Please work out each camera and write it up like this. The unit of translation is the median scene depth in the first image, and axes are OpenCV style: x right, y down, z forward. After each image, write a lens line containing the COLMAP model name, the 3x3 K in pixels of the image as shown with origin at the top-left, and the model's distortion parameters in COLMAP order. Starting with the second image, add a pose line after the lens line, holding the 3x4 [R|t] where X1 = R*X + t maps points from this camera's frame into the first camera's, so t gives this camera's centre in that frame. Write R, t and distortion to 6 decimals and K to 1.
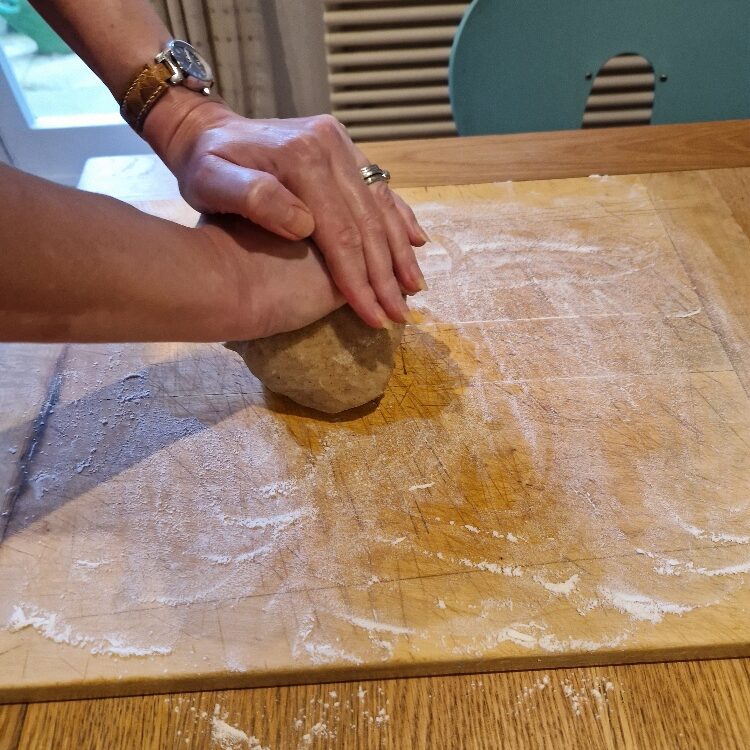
lens RADIAL K [[624.7, 0, 371.7], [0, 624.7, 374.9], [0, 0, 1]] dist [0.027642, -0.015964]
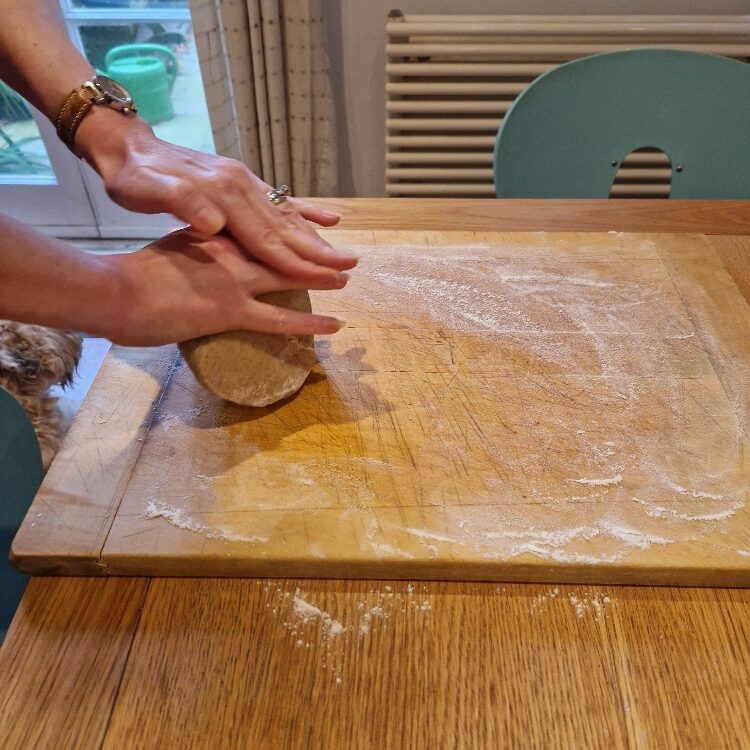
lens RADIAL K [[621.2, 0, 379.0], [0, 621.2, 373.0], [0, 0, 1]] dist [0.042118, -0.034131]
pose [[0.997003, 0.070882, -0.031013, -0.047490], [-0.074150, 0.989821, -0.121477, 0.153148], [0.022087, 0.123412, 0.992110, -0.209064]]
